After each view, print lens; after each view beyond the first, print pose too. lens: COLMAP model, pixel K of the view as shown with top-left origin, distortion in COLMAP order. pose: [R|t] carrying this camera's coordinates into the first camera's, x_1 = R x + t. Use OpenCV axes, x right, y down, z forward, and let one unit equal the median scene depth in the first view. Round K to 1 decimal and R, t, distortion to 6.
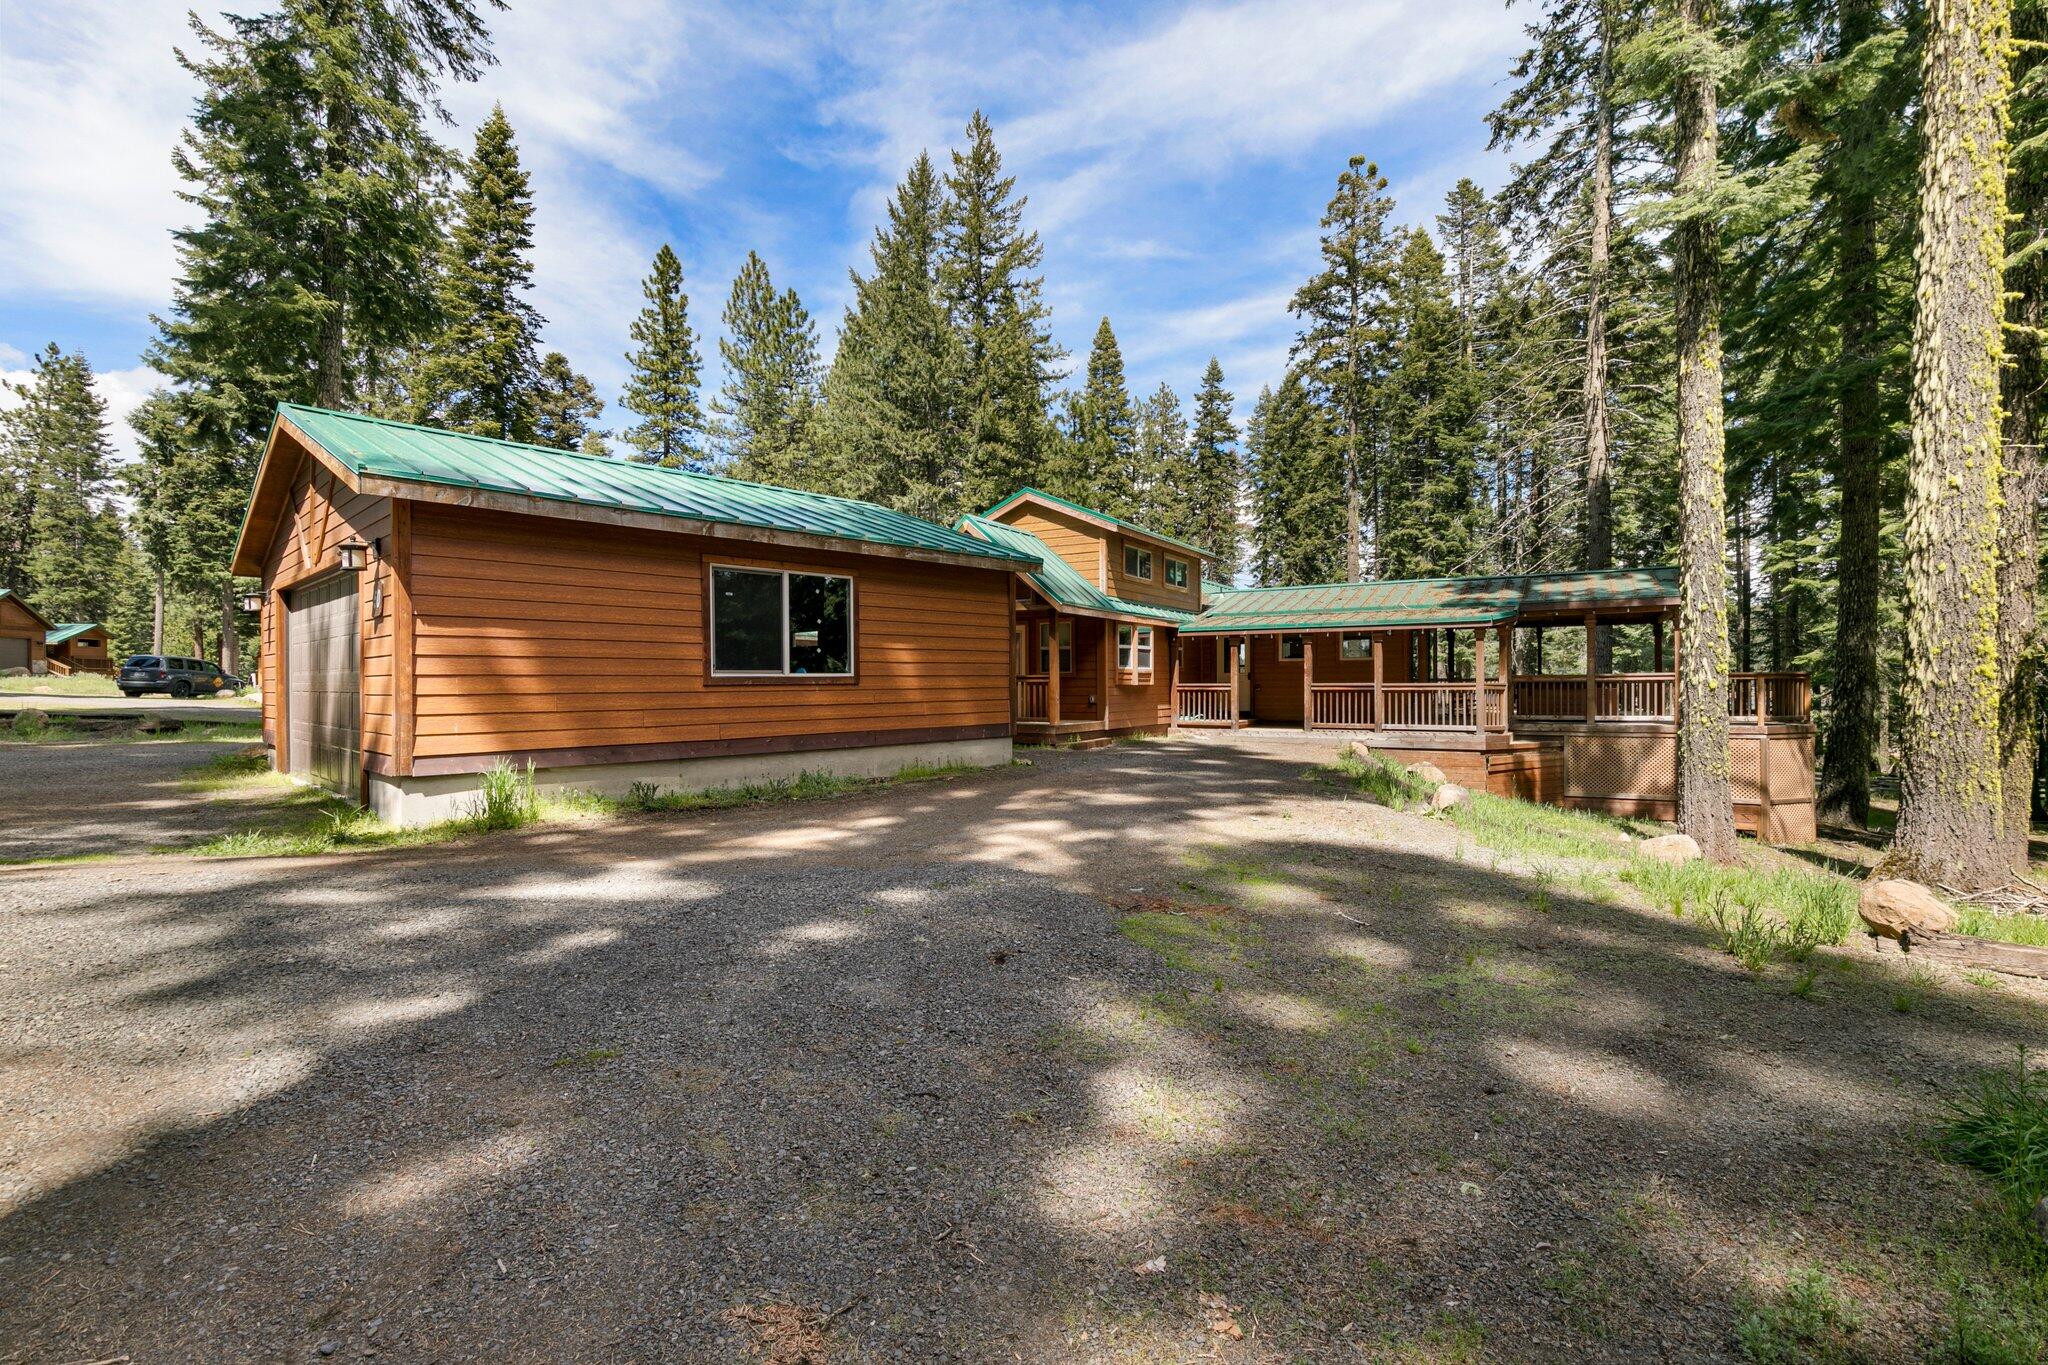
lens RADIAL K [[911.3, 0, 1031.1], [0, 911.3, 690.0], [0, 0, 1]] dist [0.001124, -0.001450]
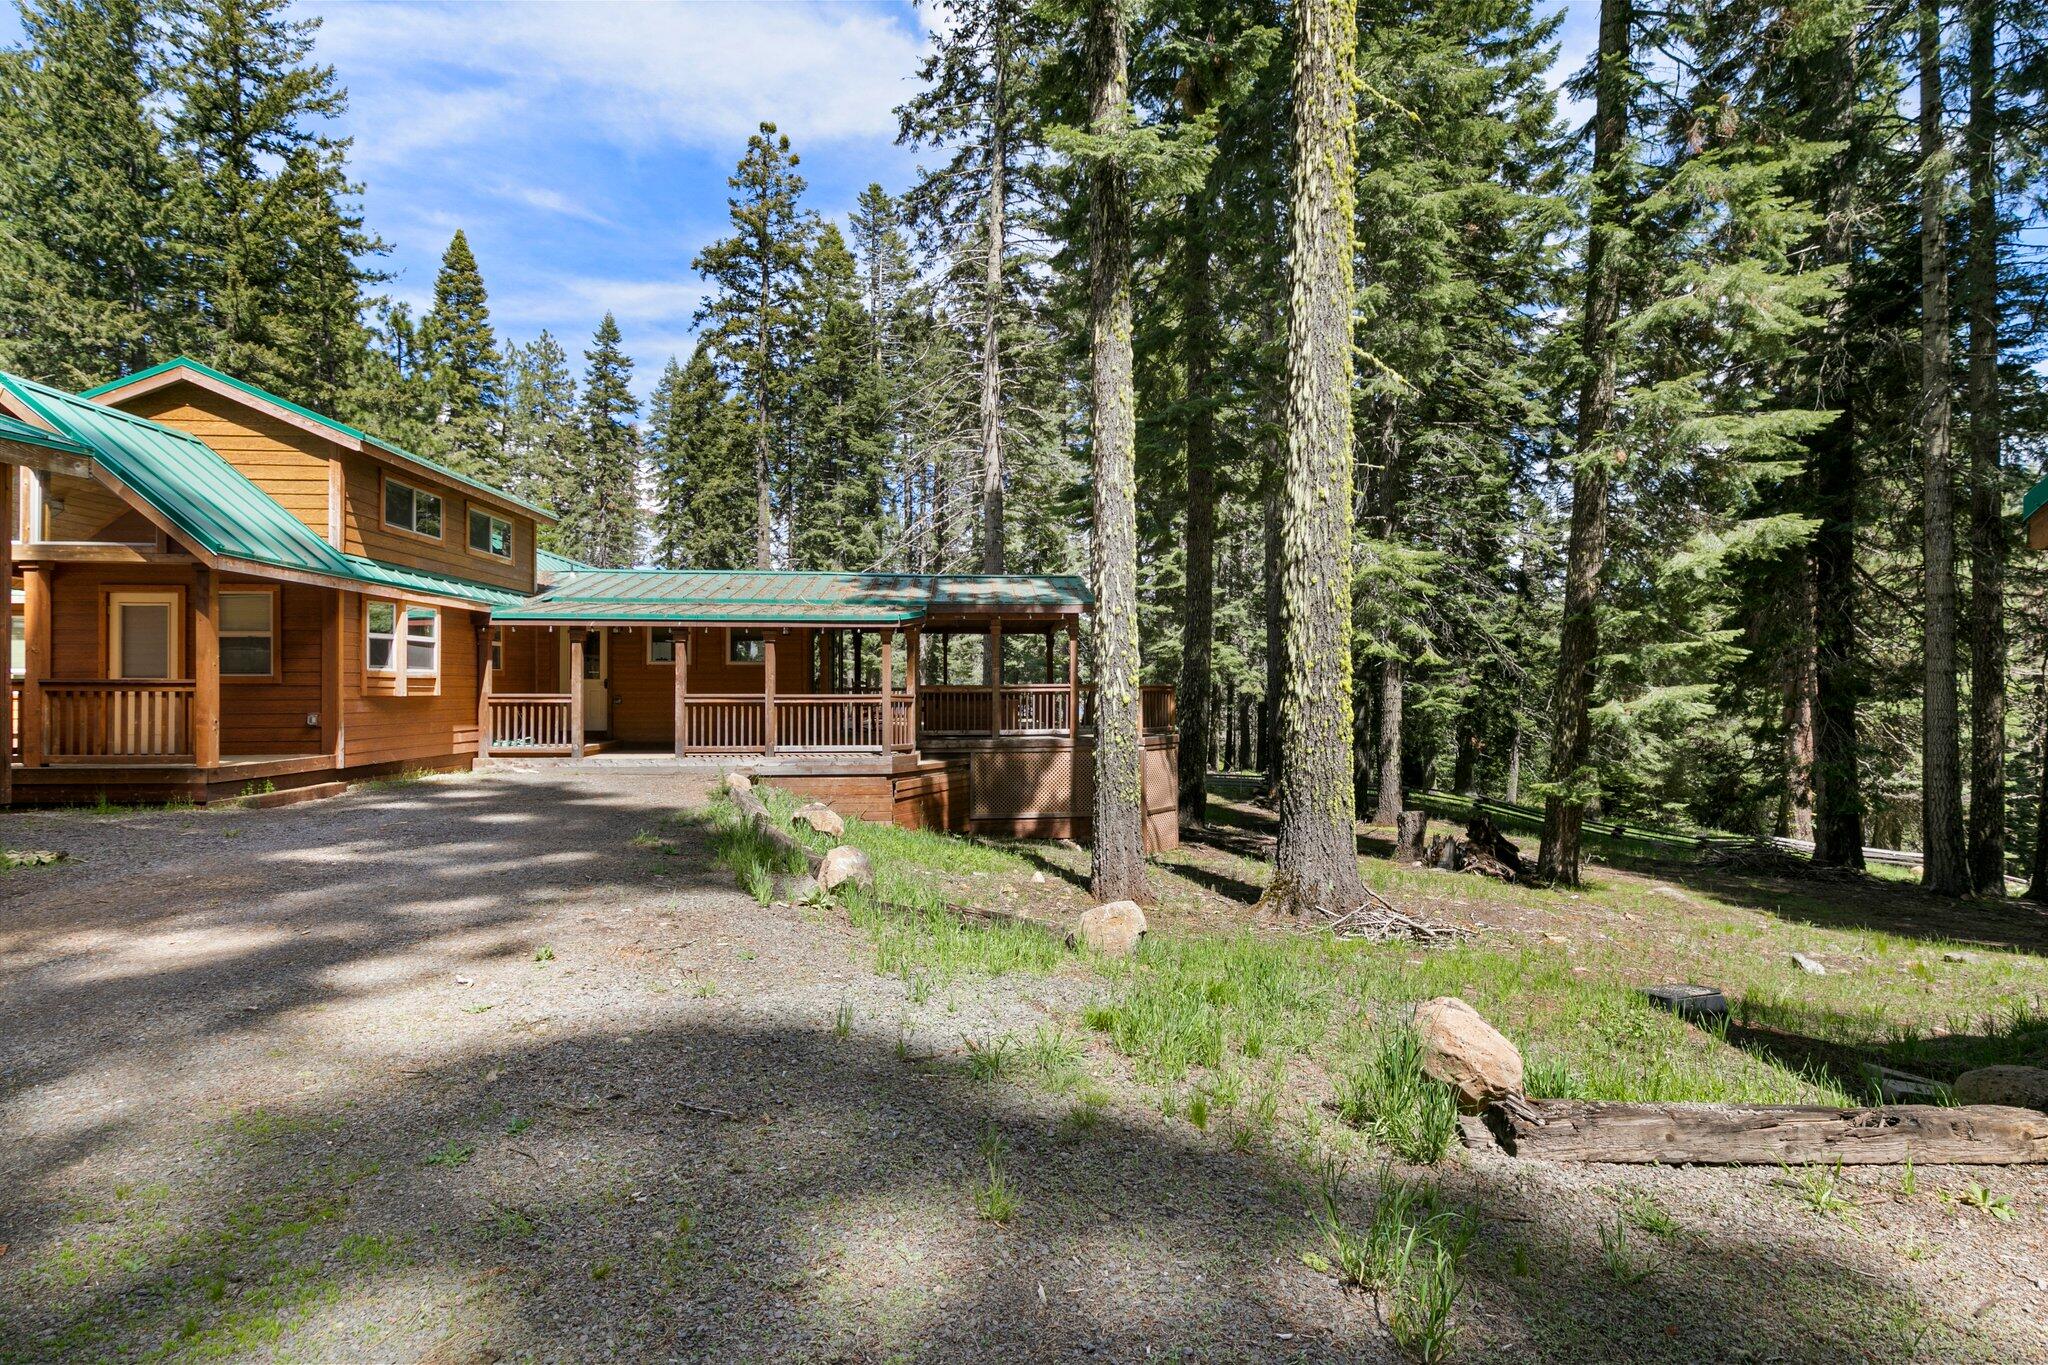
lens RADIAL K [[948.7, 0, 1035.0], [0, 948.7, 688.8], [0, 0, 1]] dist [-0.001533, -0.000464]
pose [[0.819376, 0.005151, 0.573234, 0.050092], [-0.000087, 0.999961, -0.008862, -0.002495], [-0.573257, 0.007211, 0.819344, 0.099500]]
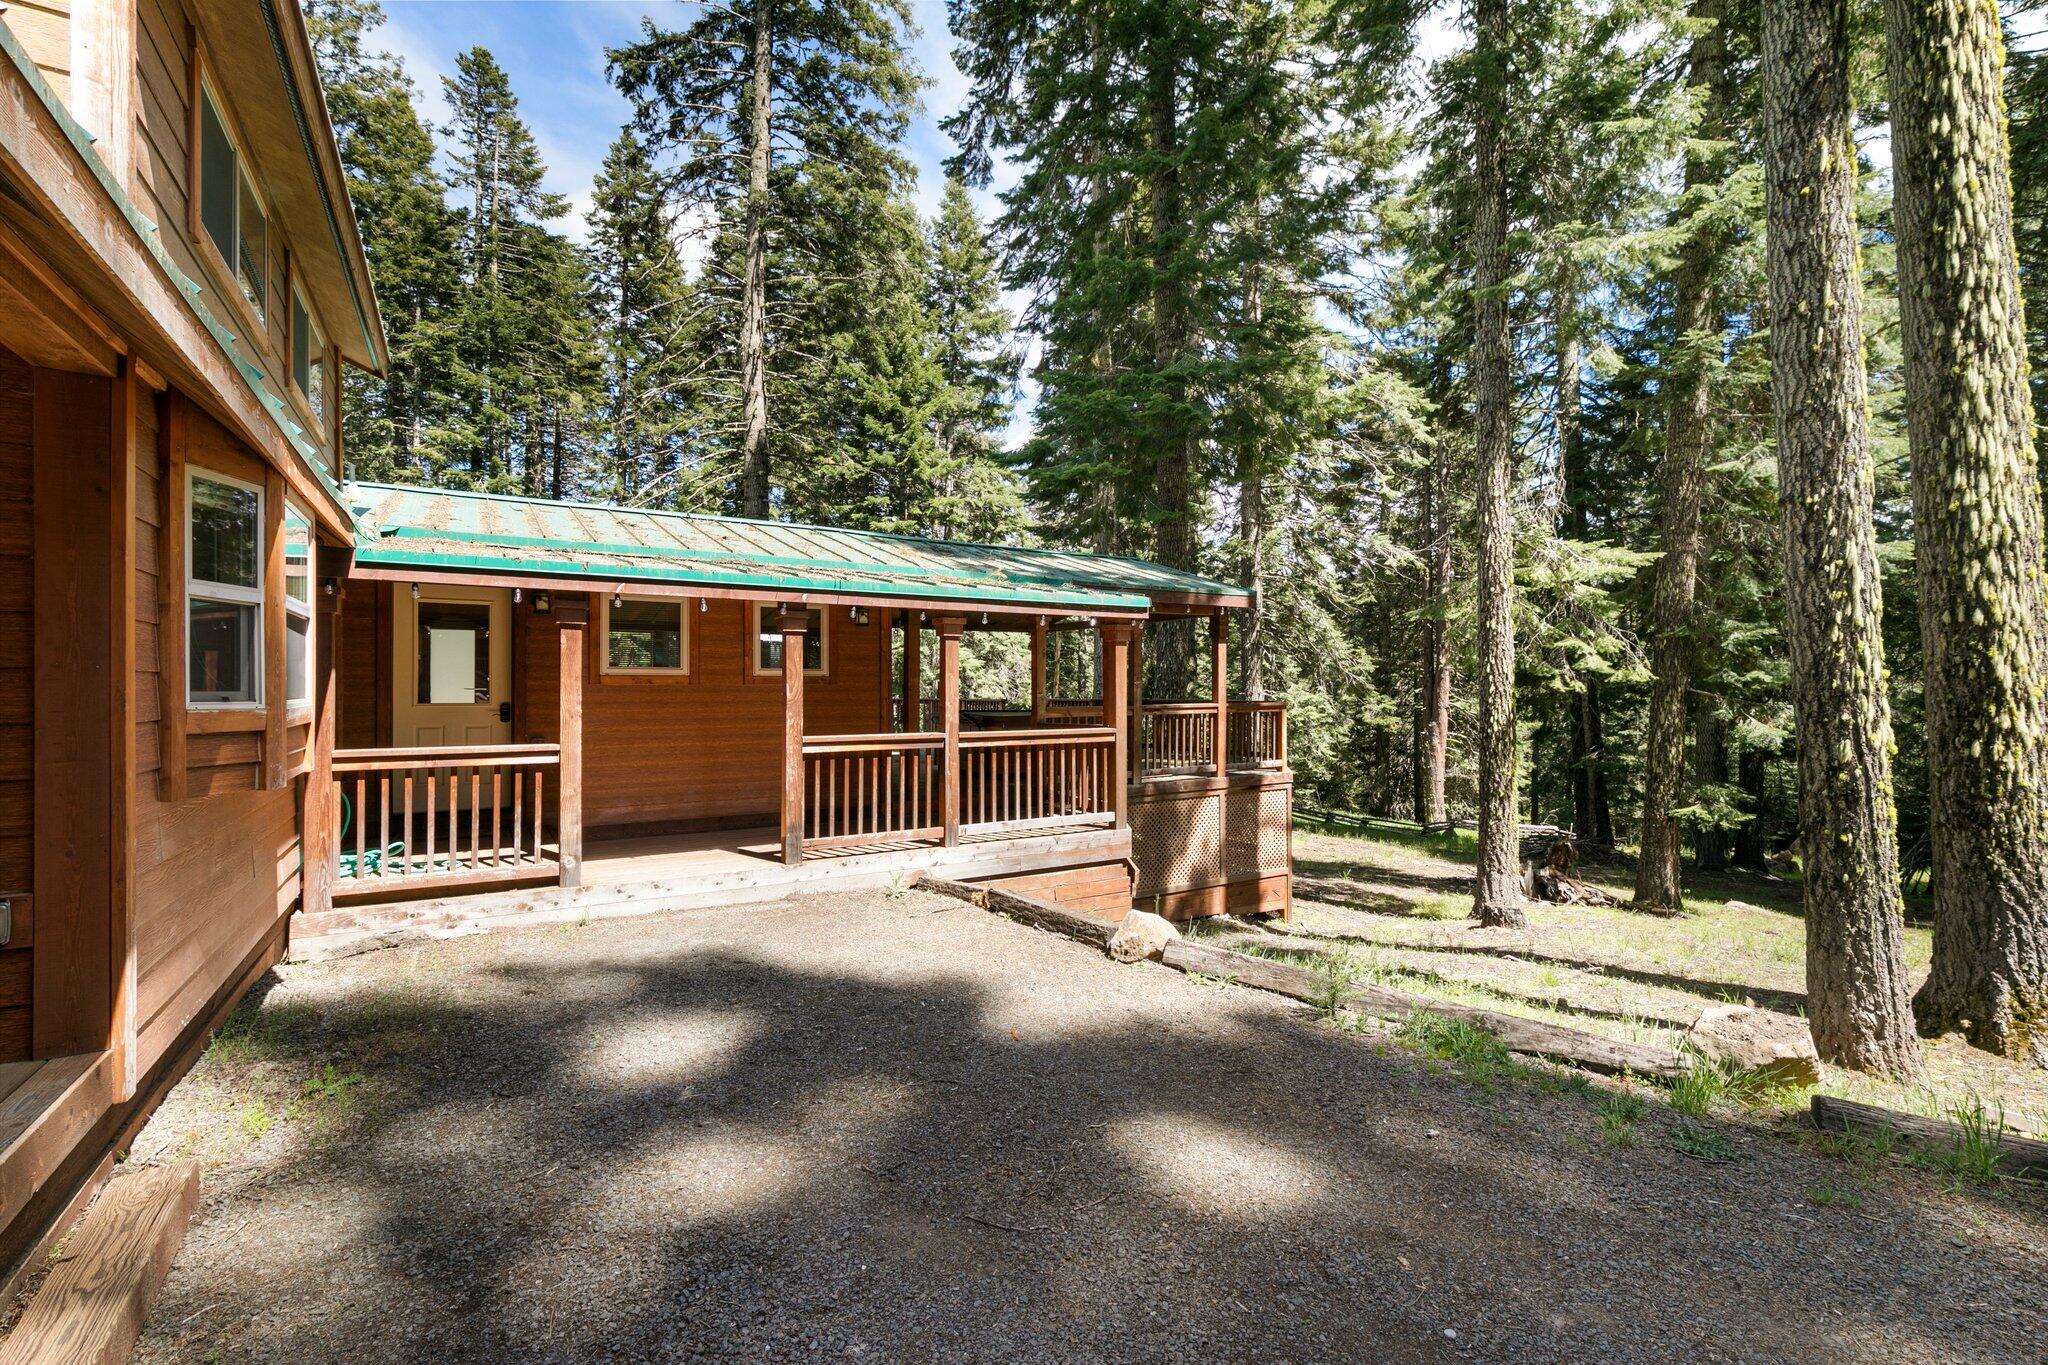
lens RADIAL K [[917.5, 0, 1024.0], [0, 917.5, 682.5], [0, 0, 1]] dist [0.000298, 0.004669]
pose [[0.468907, 0.008274, 0.883209, 0.003599], [0.004227, 0.999924, -0.011612, -0.013549], [-0.883237, 0.009178, 0.468837, 0.398358]]
